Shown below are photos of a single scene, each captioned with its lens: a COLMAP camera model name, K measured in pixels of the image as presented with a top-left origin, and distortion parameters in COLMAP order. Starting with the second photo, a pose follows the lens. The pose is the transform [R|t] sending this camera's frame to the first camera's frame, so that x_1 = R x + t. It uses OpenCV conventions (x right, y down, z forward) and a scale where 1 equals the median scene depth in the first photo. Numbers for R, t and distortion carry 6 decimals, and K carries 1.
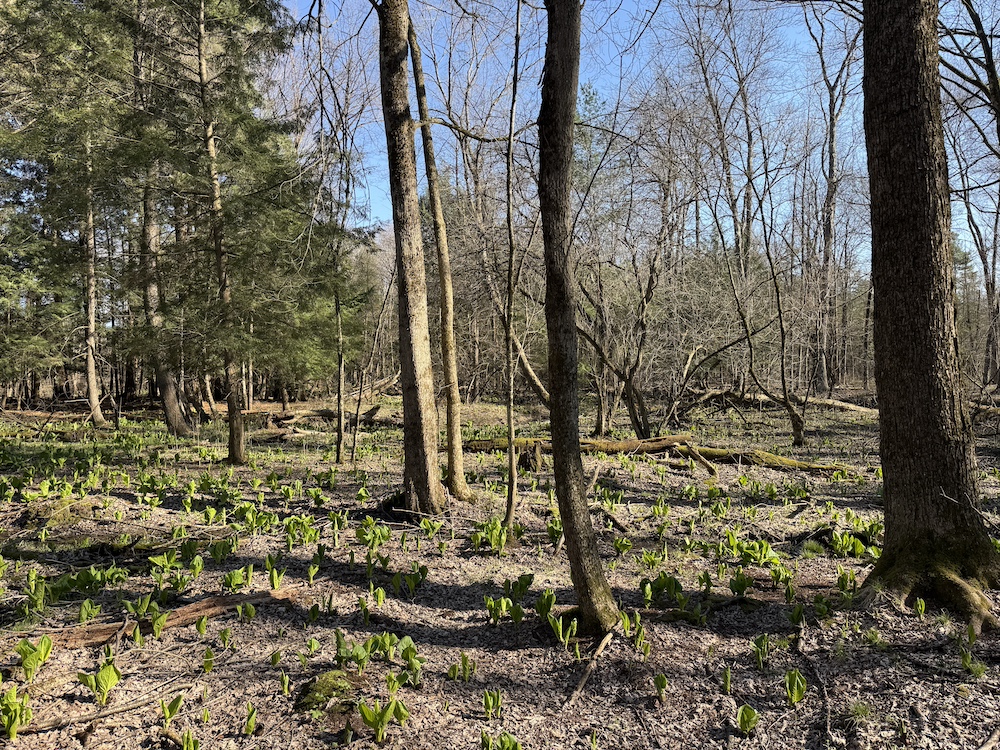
lens RADIAL K [[703.7, 0, 499.8], [0, 703.7, 375.0], [0, 0, 1]] dist [0.005130, 0.000205]
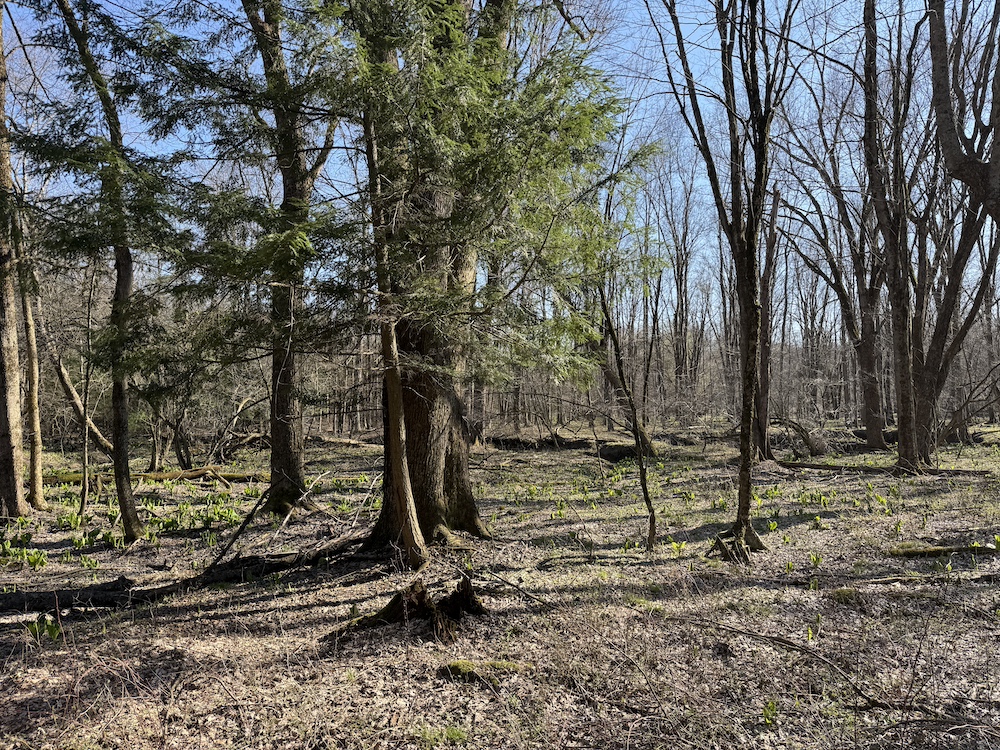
lens RADIAL K [[703.7, 0, 499.9], [0, 703.7, 371.6], [0, 0, 1]] dist [0.005130, 0.000205]
pose [[0.836485, 0.032629, 0.547017, -0.060179], [0.004296, 0.997805, -0.066088, -0.011325], [-0.547972, 0.057631, 0.834509, -0.702640]]
